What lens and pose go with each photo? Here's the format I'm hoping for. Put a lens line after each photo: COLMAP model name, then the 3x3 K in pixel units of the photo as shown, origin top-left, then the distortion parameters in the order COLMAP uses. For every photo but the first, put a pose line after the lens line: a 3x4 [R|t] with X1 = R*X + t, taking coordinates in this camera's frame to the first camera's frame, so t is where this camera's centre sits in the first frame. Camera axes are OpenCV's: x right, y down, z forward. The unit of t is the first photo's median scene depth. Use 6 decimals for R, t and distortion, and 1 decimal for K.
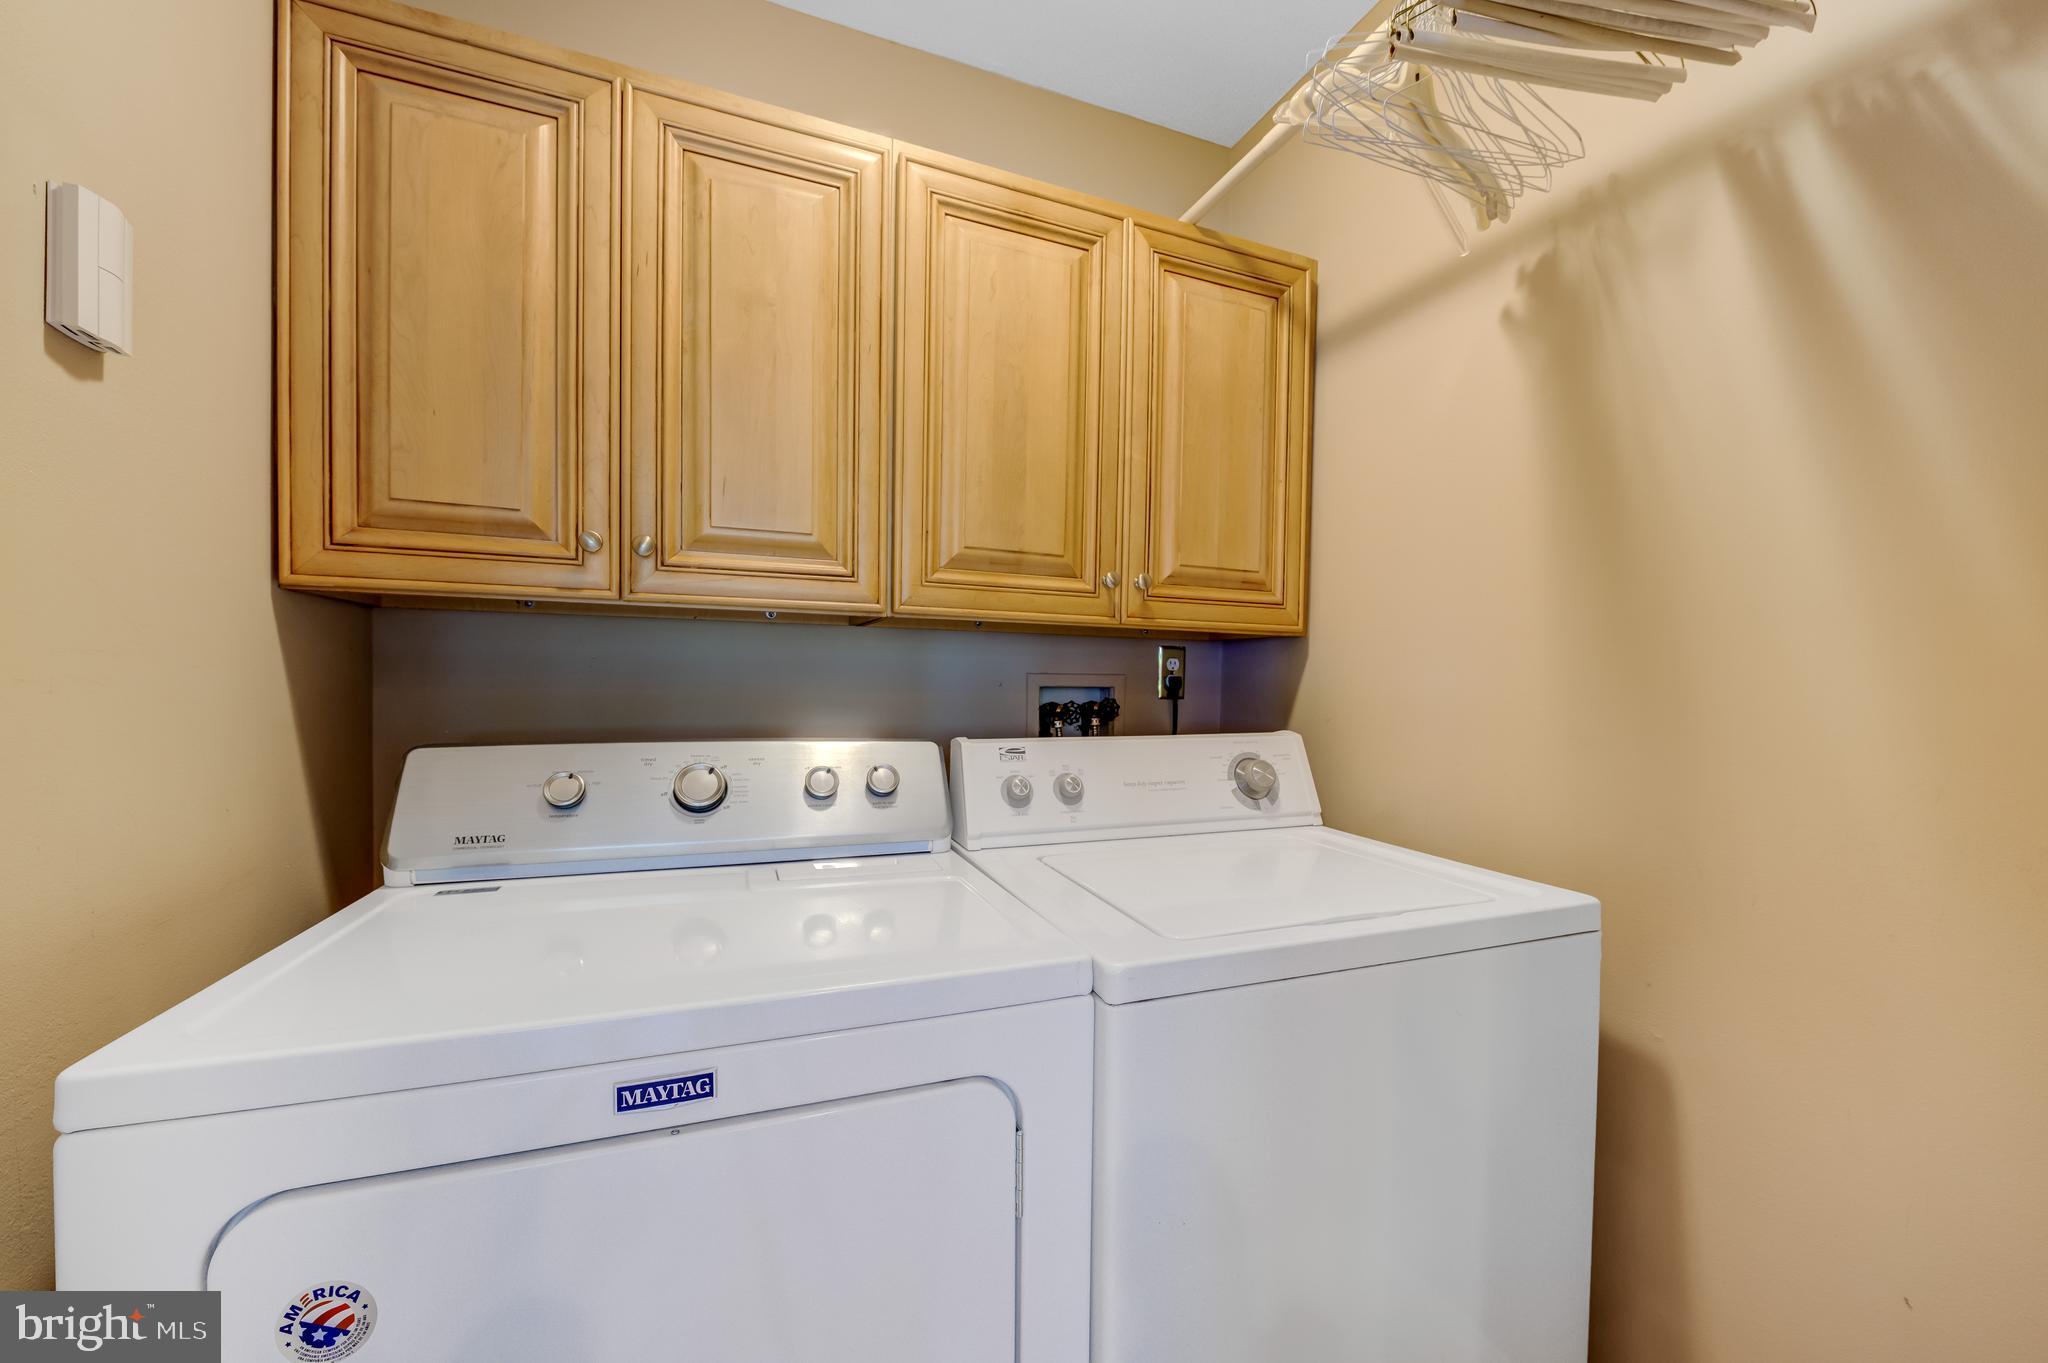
lens RADIAL K [[807.1, 0, 1031.1], [0, 807.1, 687.1], [0, 0, 1]] dist [-0.014528, -0.000333]
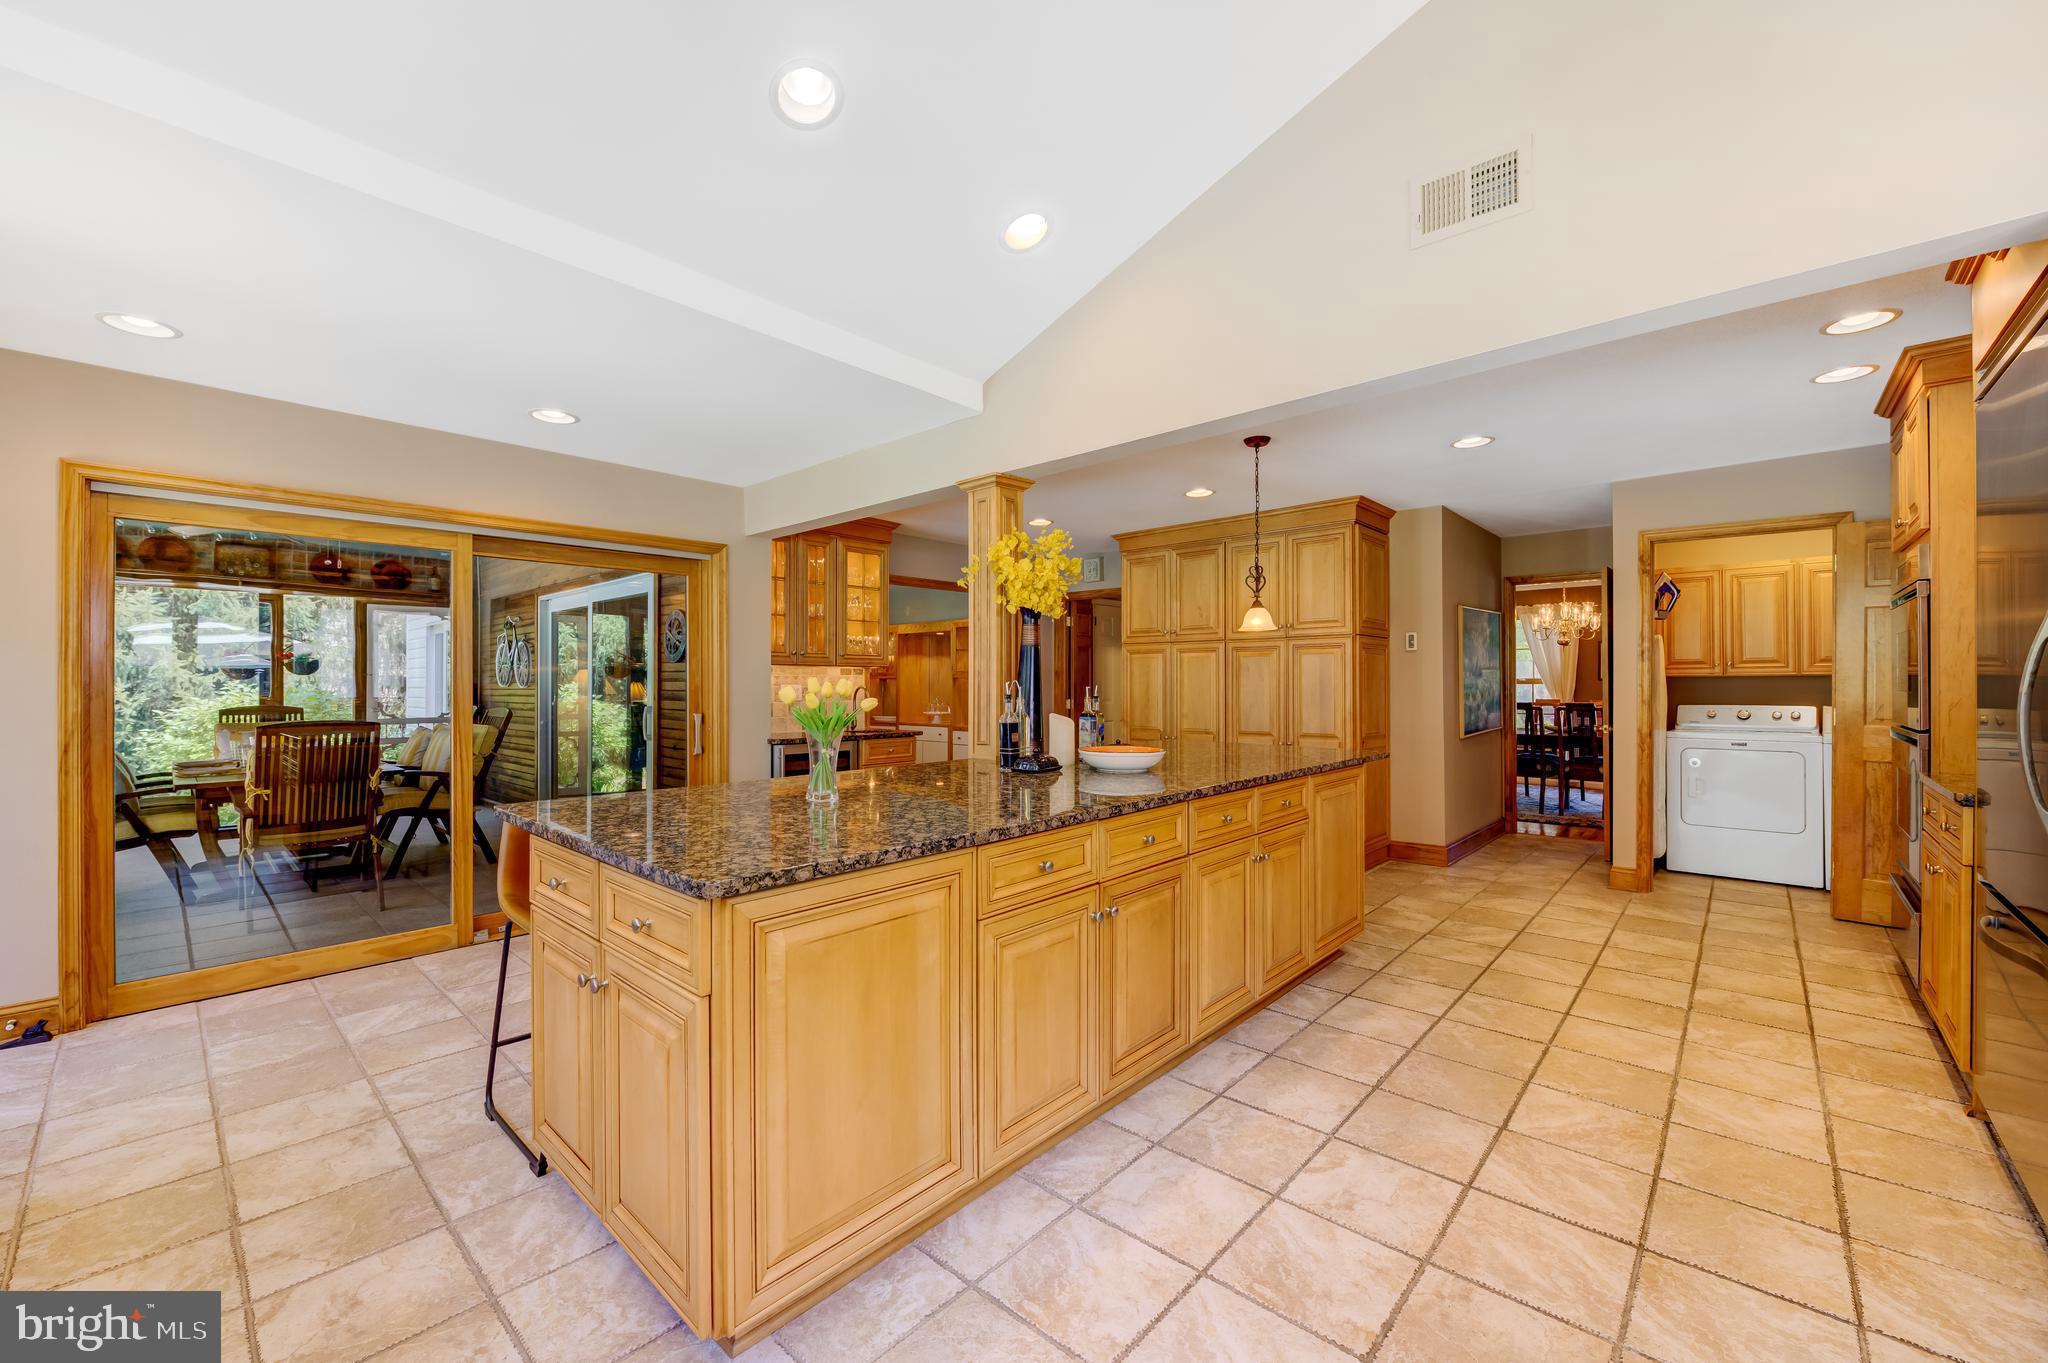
lens RADIAL K [[807.1, 0, 1026.3], [0, 807.1, 682.0], [0, 0, 1]] dist [-0.014528, -0.000333]
pose [[0.433310, -0.020208, -0.901018, 1.915340], [-0.003130, 0.999709, -0.023926, 0.061630], [0.901240, 0.013188, 0.433120, -4.653104]]
